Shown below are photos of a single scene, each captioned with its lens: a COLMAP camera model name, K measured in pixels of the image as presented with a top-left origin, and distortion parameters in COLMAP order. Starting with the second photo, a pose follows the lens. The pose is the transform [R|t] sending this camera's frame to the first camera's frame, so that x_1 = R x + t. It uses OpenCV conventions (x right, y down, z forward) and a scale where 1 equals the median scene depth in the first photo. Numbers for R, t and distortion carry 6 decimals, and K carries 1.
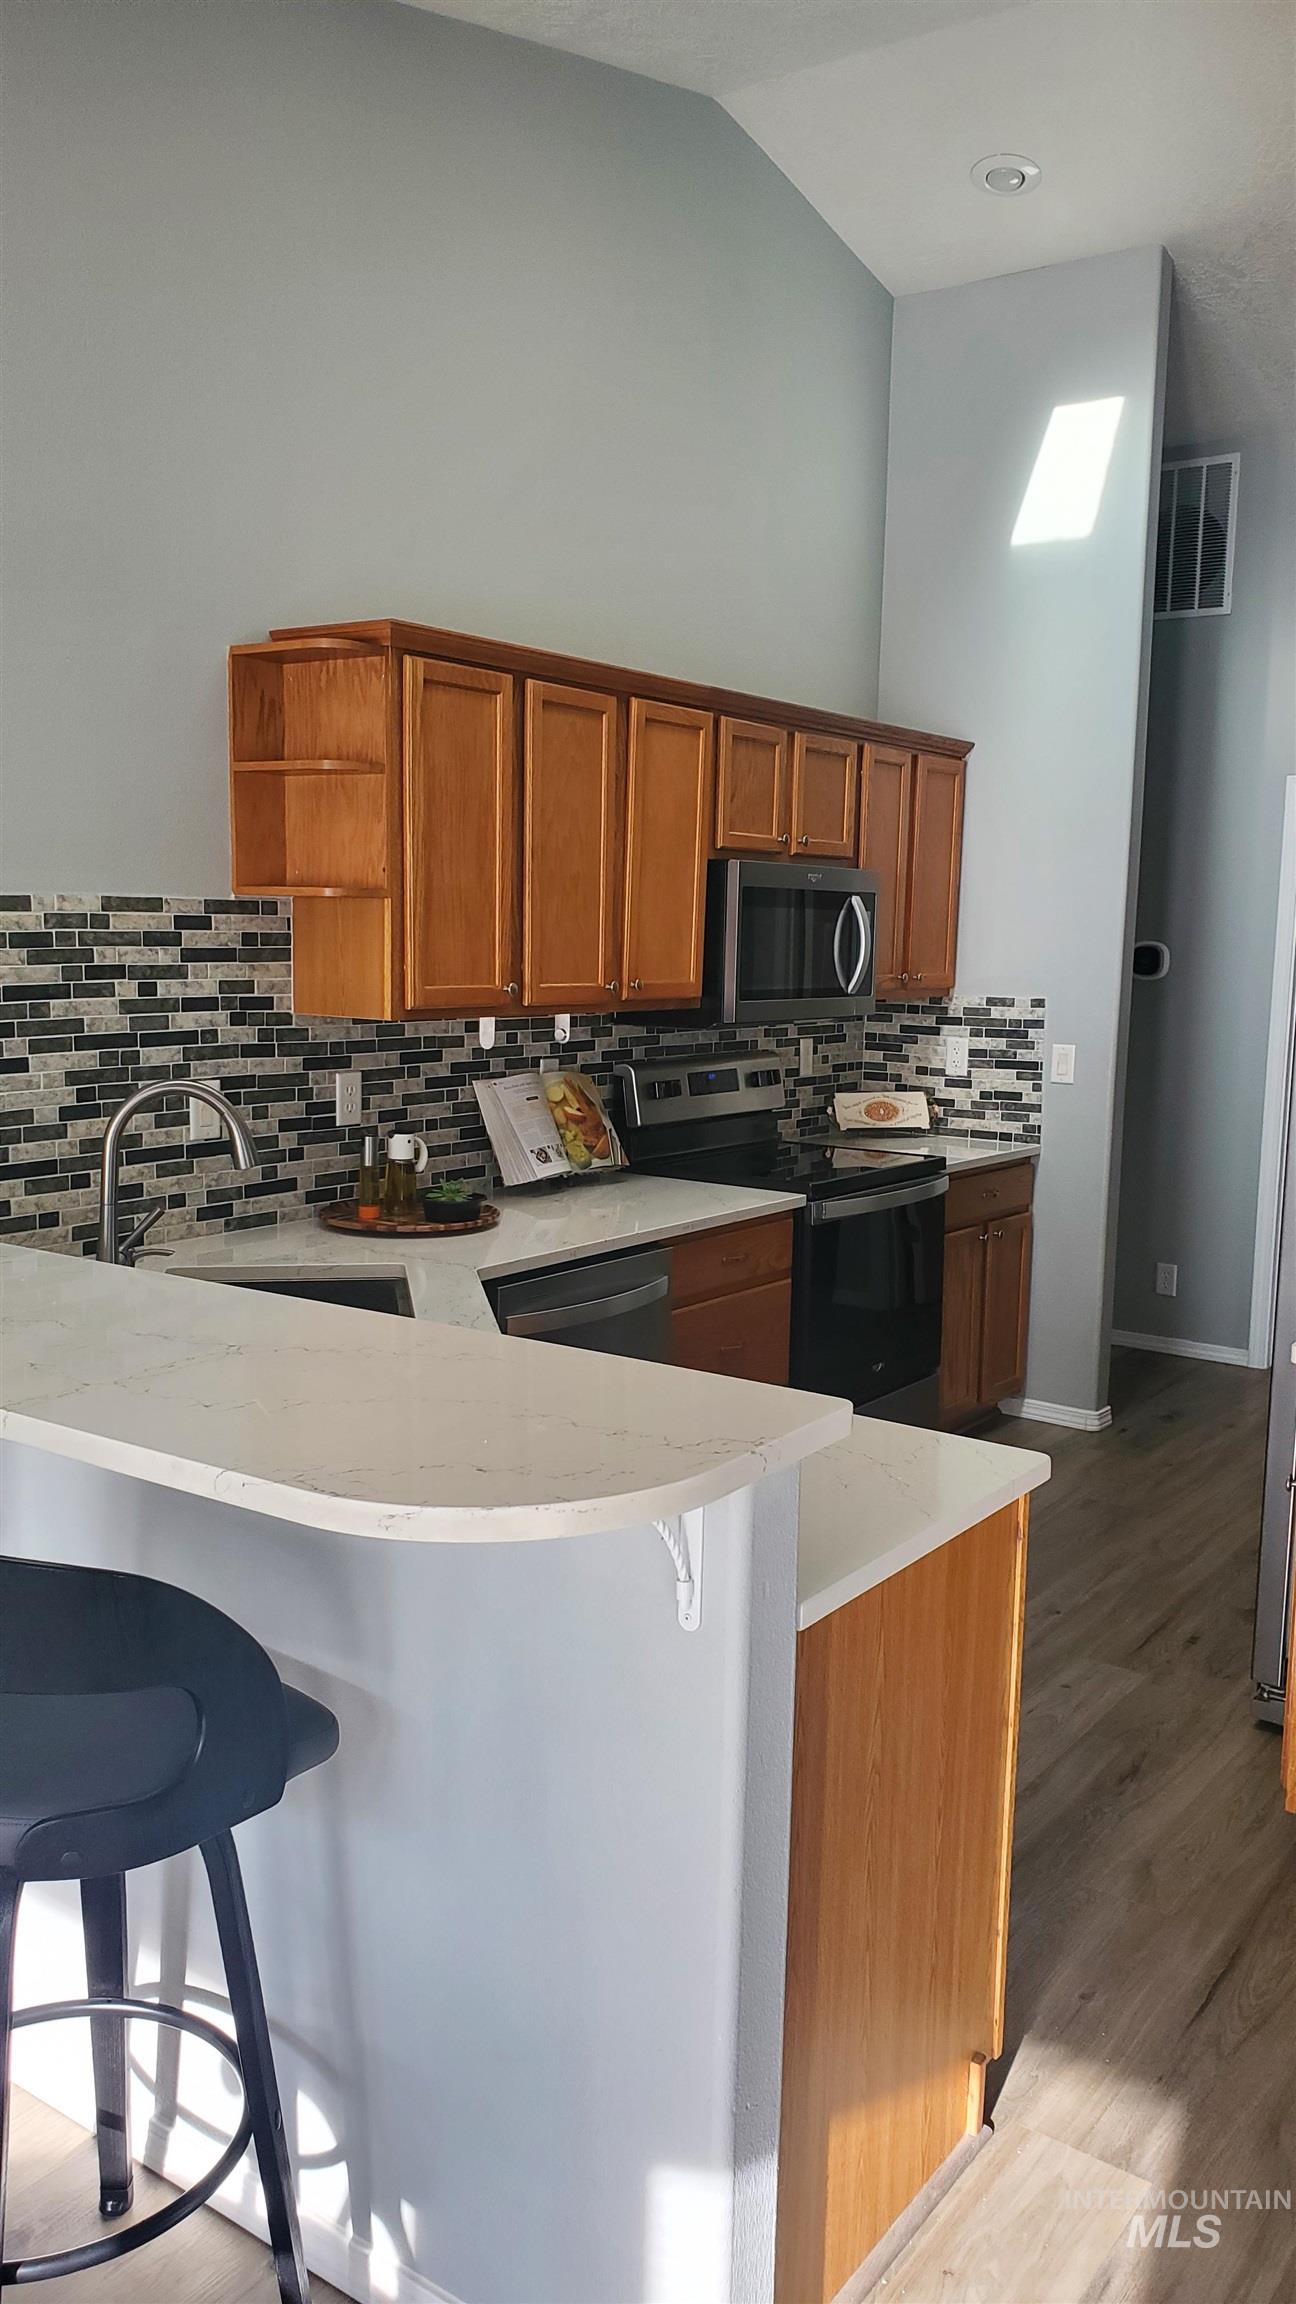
lens RADIAL K [[1811.6, 0, 648.0], [0, 1811.6, 1152.0], [0, 0, 1]] dist [0.147442, -0.001576]
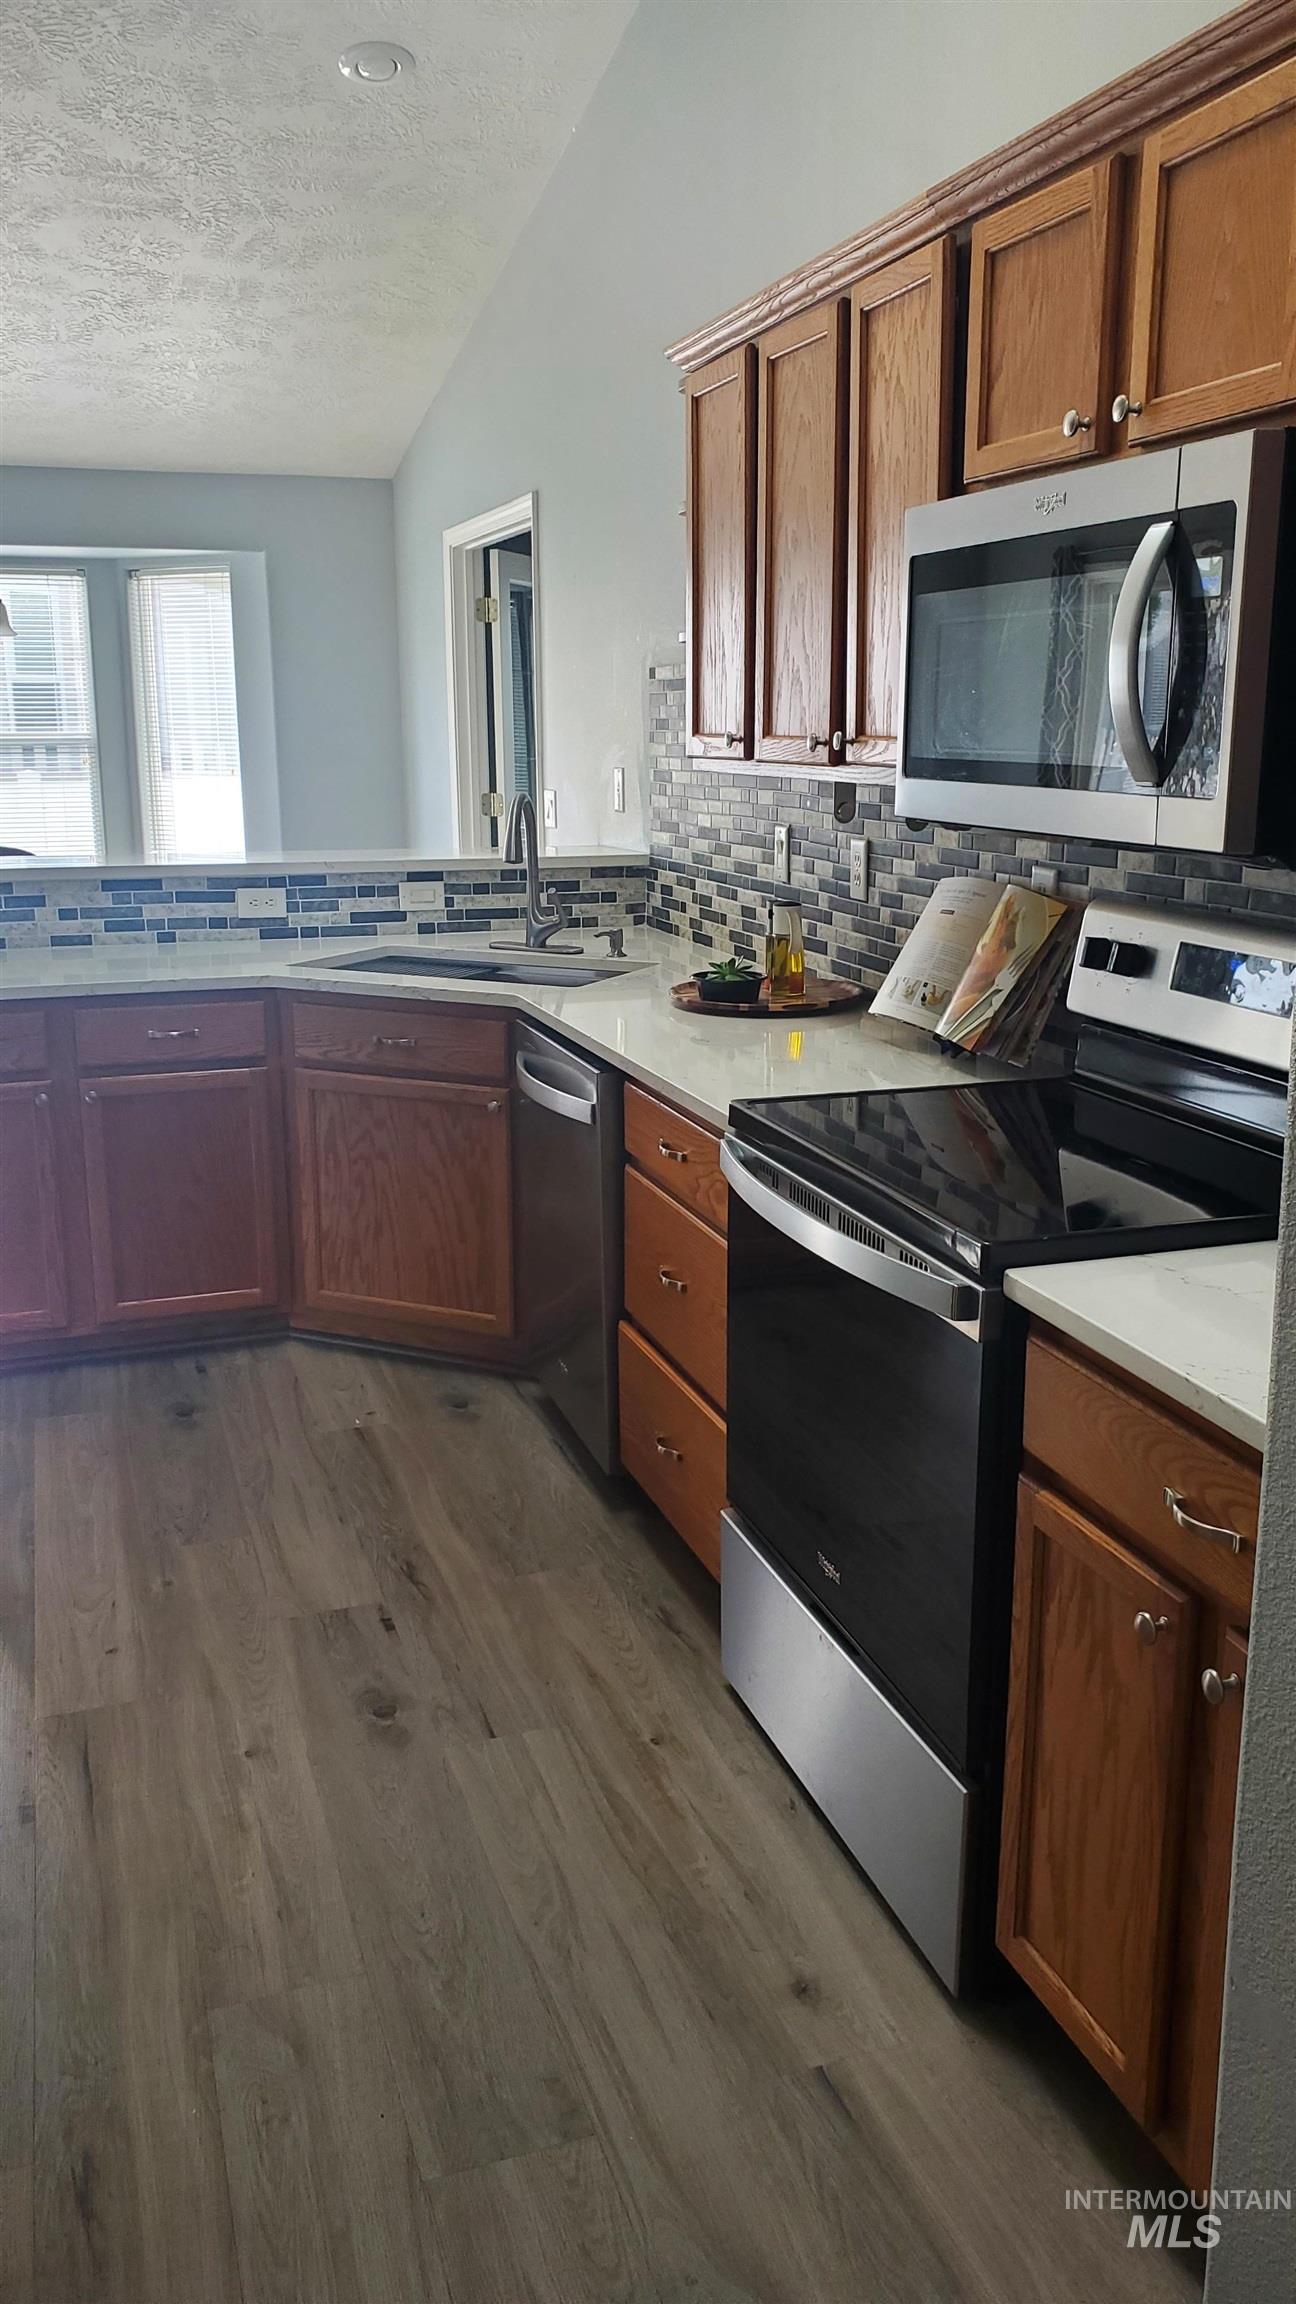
lens RADIAL K [[1770.5, 0, 670.5], [0, 1770.5, 1124.1], [0, 0, 1]] dist [0.058596, -0.005920]
pose [[-0.578664, 0.163158, -0.799079, 0.623035], [-0.111874, 0.954643, 0.275937, -0.144419], [0.807857, 0.249071, -0.534164, 1.466363]]
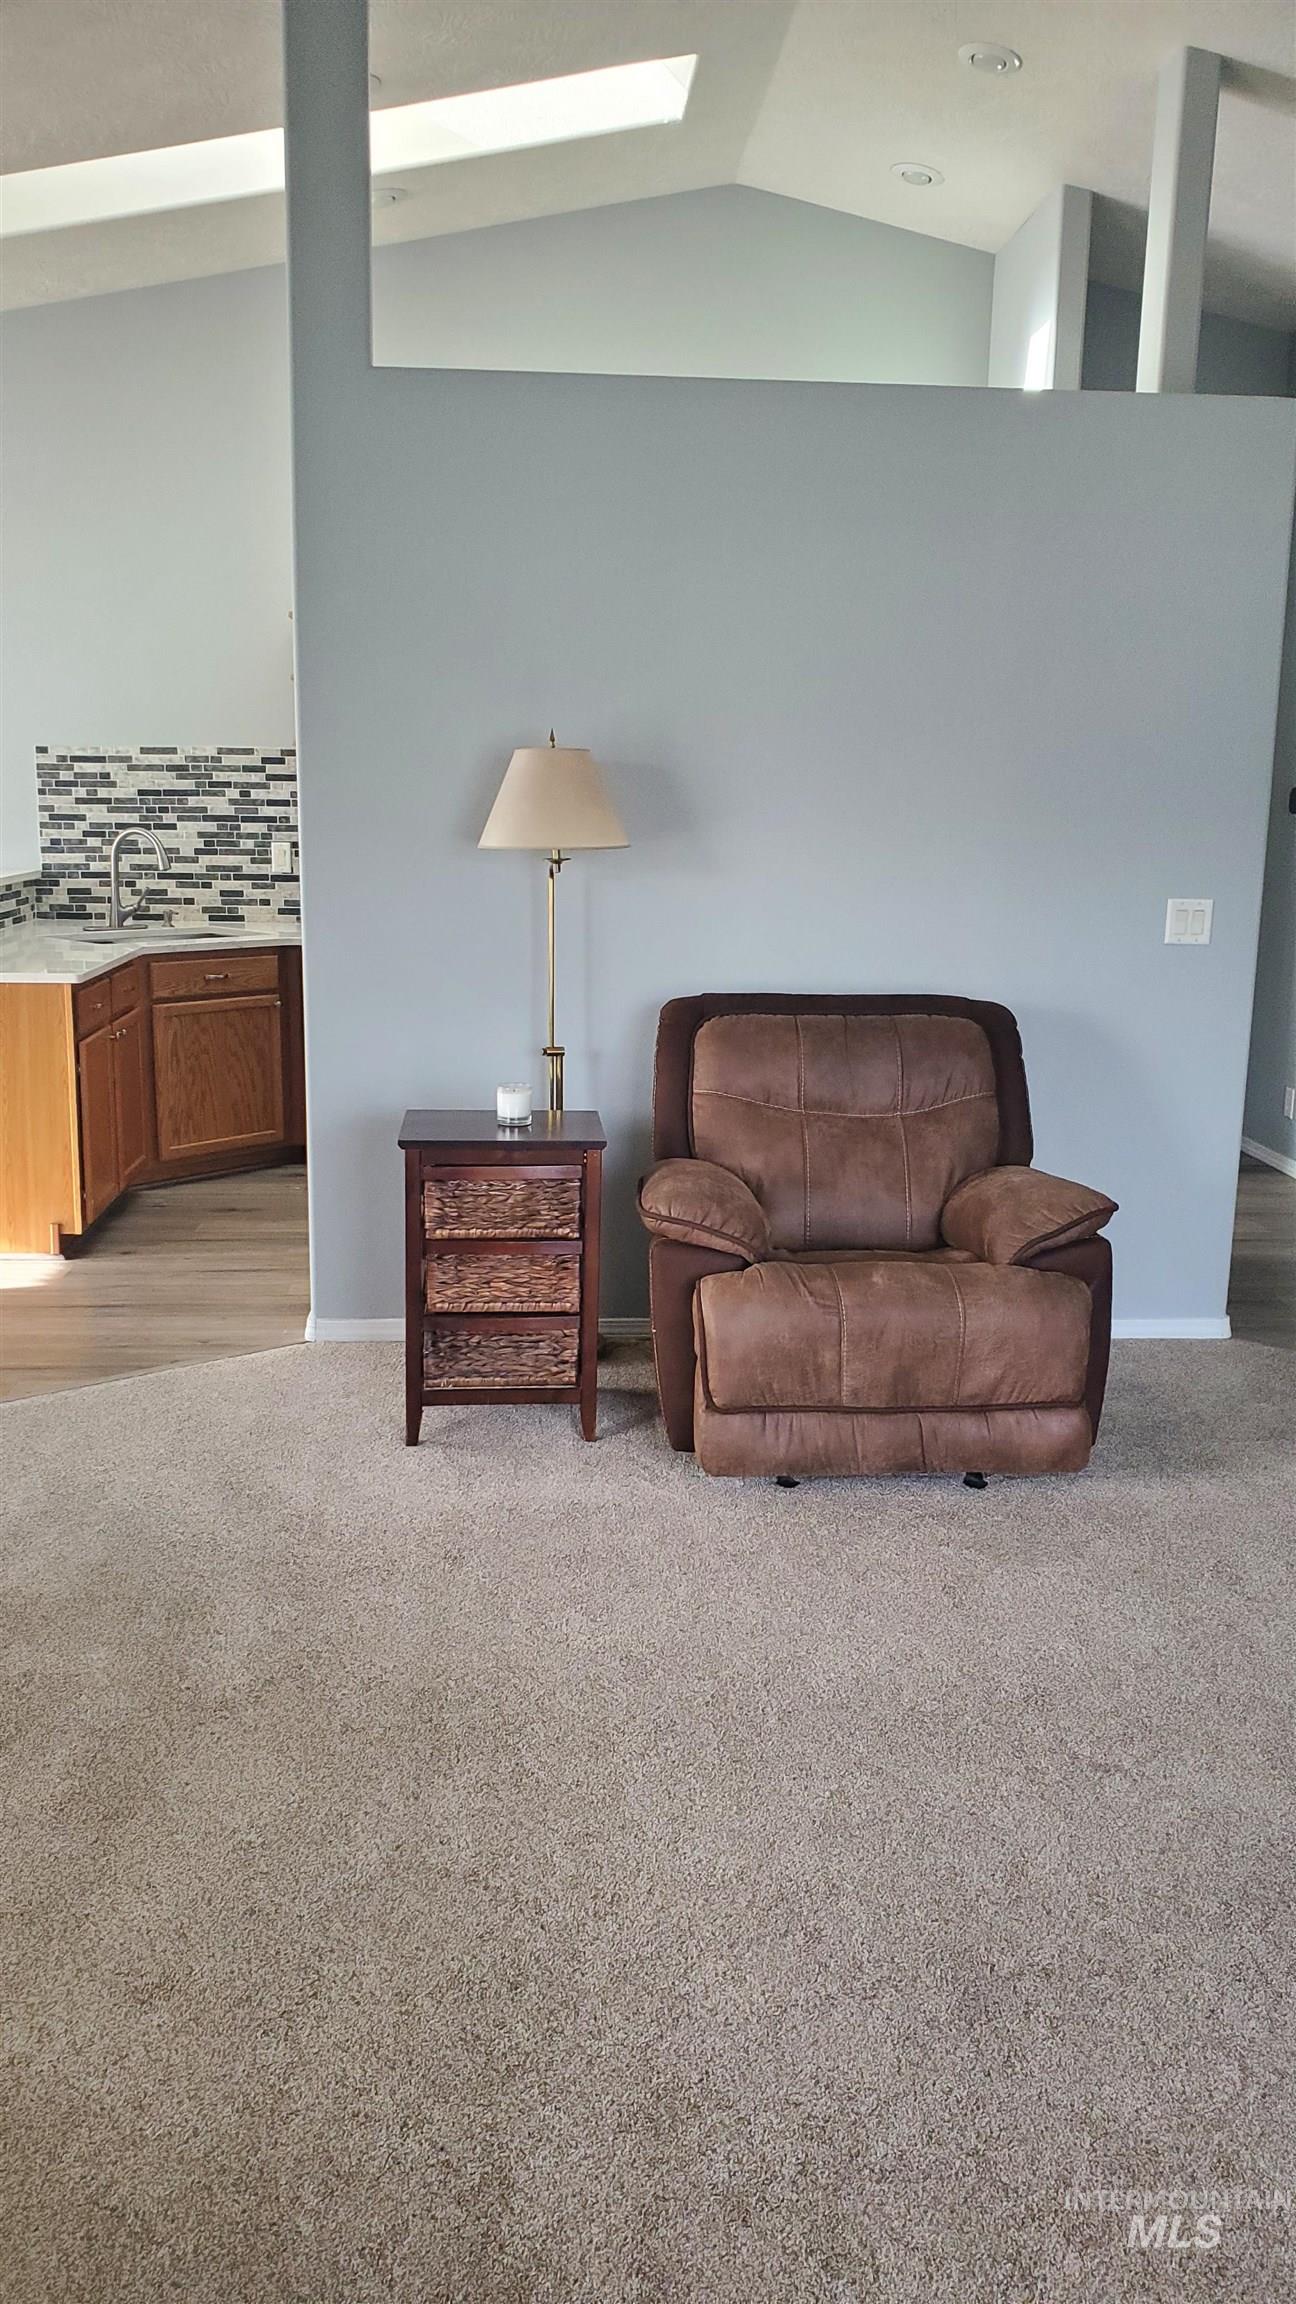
lens RADIAL K [[1820.8, 0, 633.7], [0, 1820.8, 1153.6], [0, 0, 1]] dist [0.063134, -0.008413]
pose [[0.639103, 0.147104, -0.754922, 1.456533], [-0.102928, 0.989068, 0.105592, 0.043174], [0.762203, 0.010219, 0.647258, 0.015641]]
